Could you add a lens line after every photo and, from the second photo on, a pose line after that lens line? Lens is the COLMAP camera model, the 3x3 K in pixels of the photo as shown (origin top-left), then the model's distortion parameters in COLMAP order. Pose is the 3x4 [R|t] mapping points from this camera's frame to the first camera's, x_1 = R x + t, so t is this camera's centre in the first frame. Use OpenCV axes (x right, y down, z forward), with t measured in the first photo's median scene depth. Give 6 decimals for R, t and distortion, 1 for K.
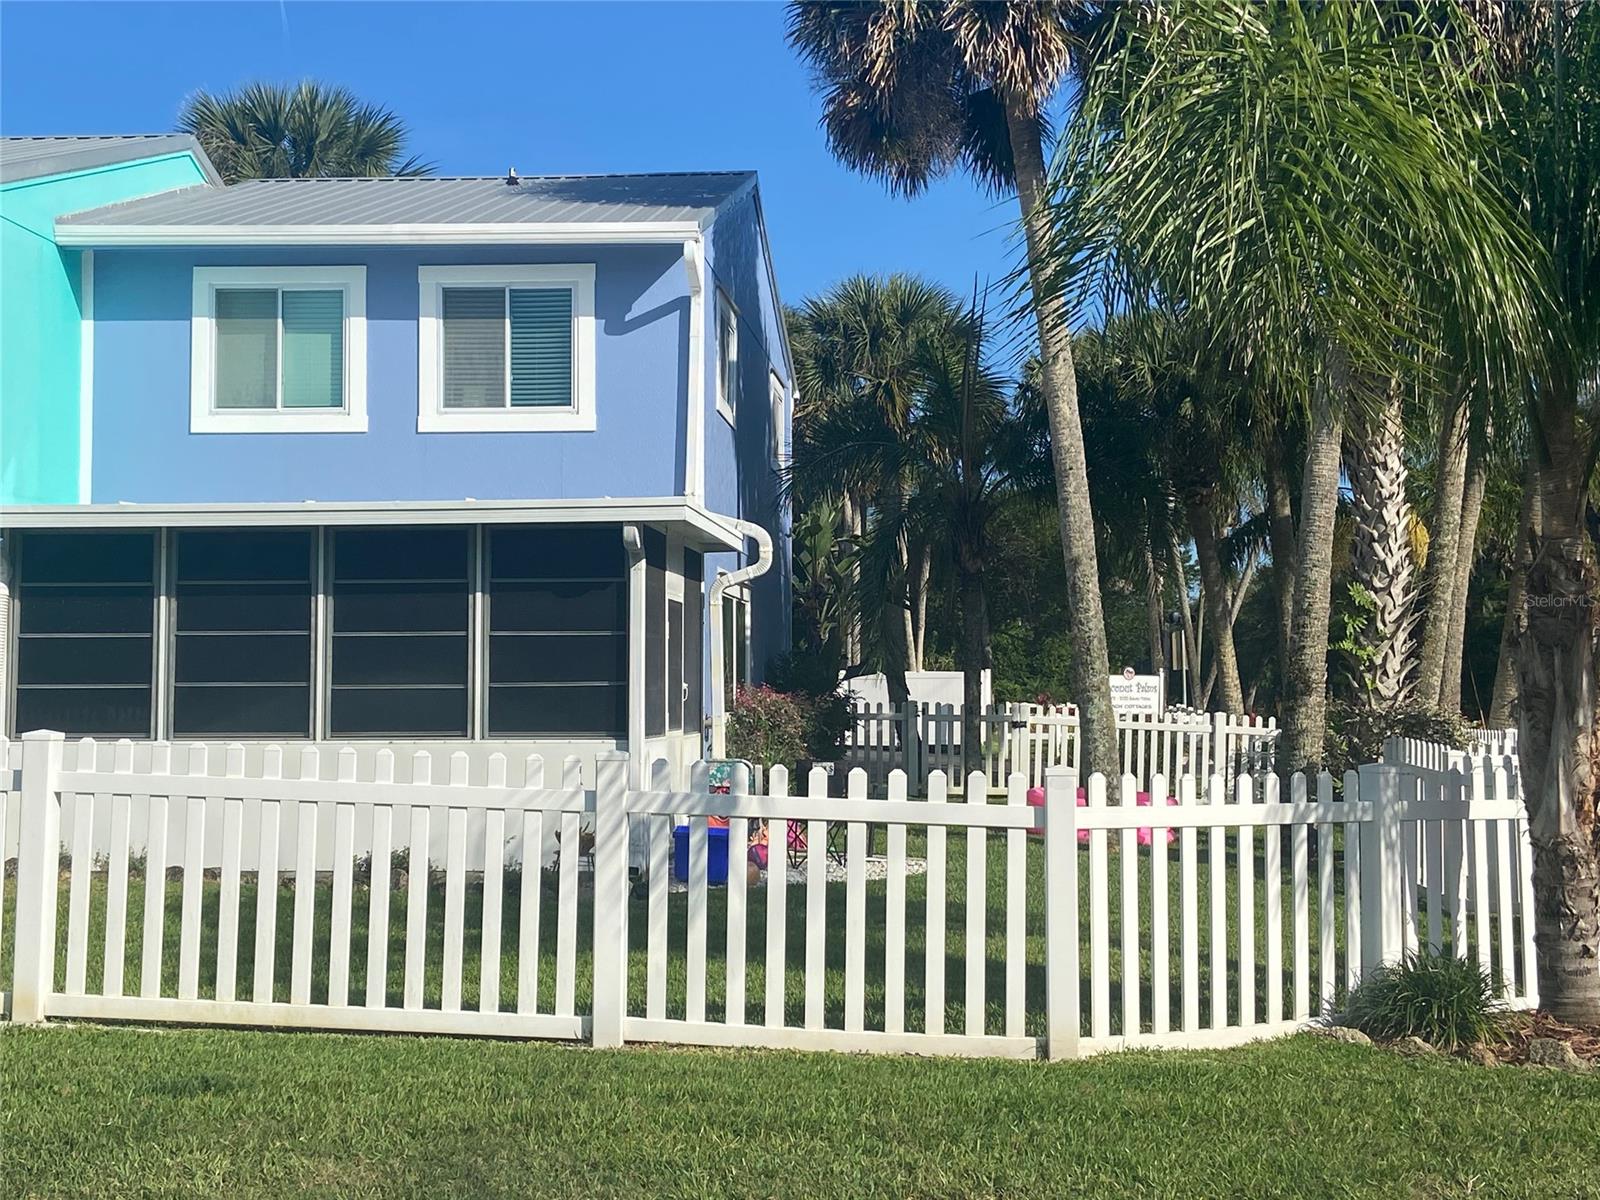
lens RADIAL K [[2152.4, 0, 800.0], [0, 2152.4, 600.0], [0, 0, 1]] dist [0.116336, -0.103461]
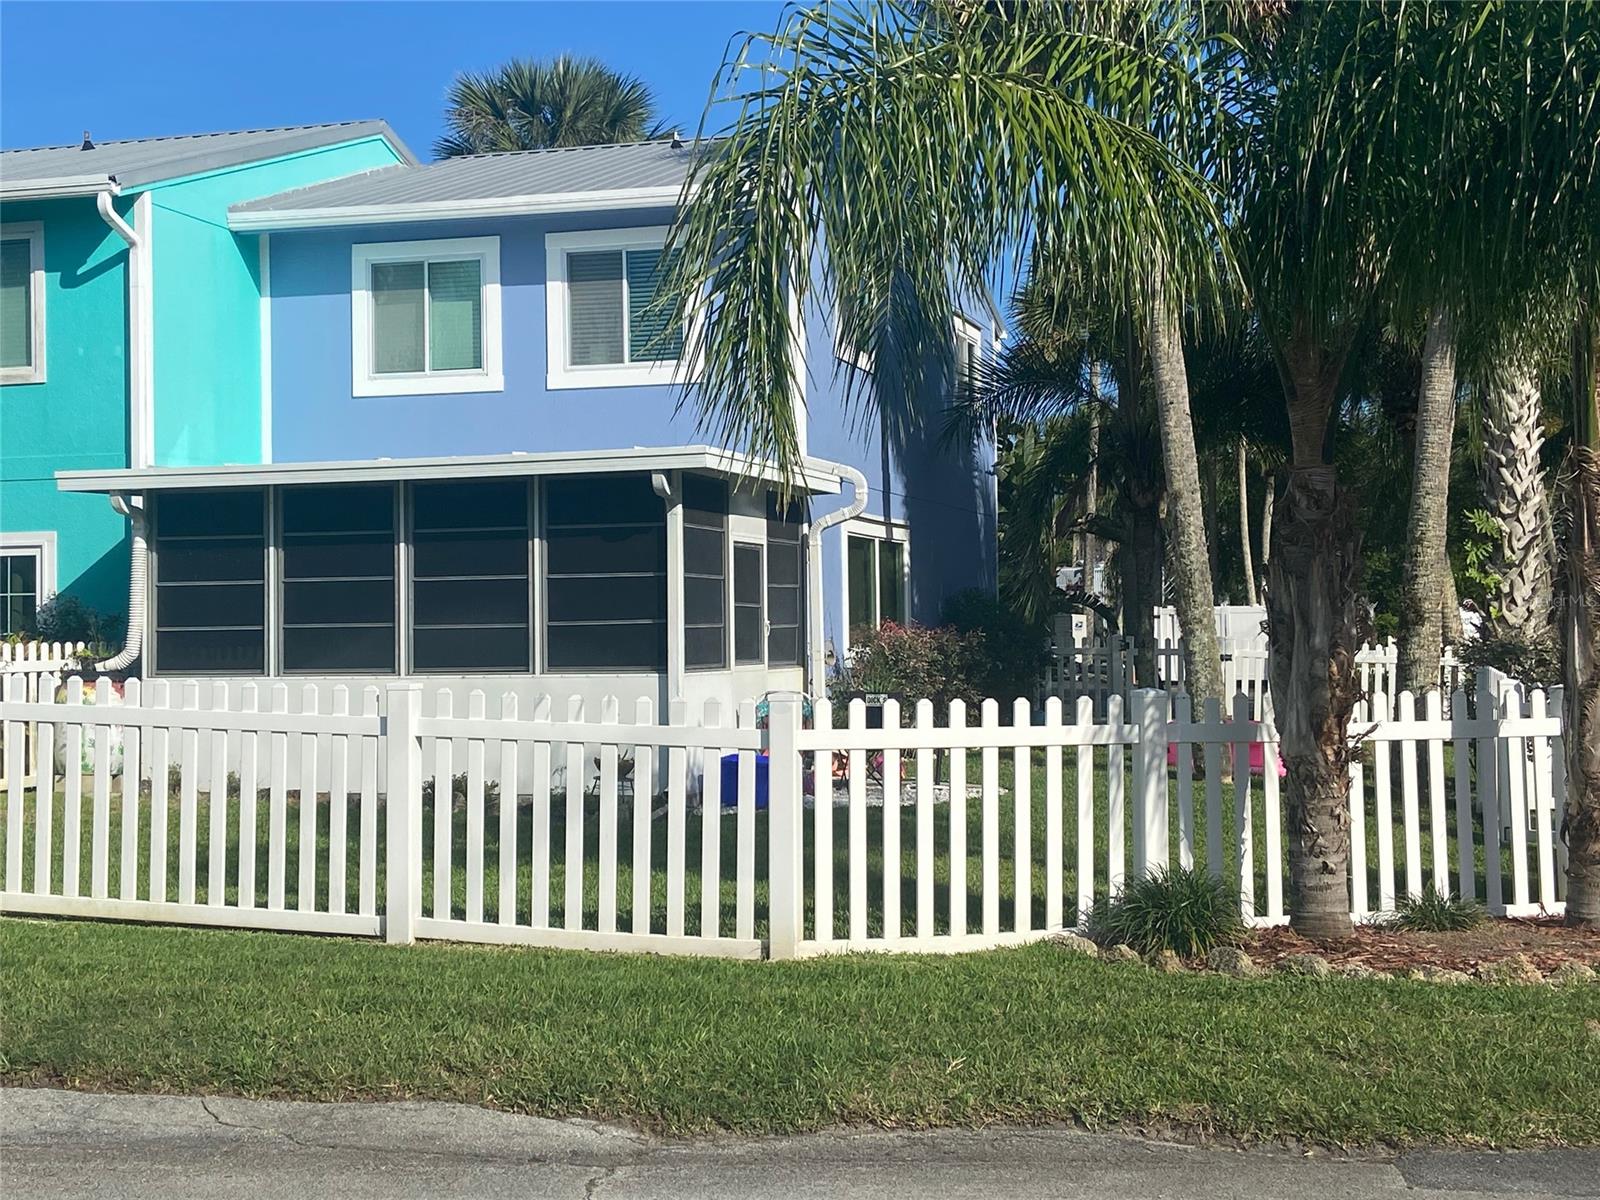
lens RADIAL K [[2152.4, 0, 800.0], [0, 2152.4, 600.0], [0, 0, 1]] dist [0.116336, -0.103461]
pose [[0.978726, -0.013491, -0.204727, 0.164901], [0.019343, 0.999459, 0.026611, 0.000889], [0.204257, -0.030005, 0.978457, -0.026810]]
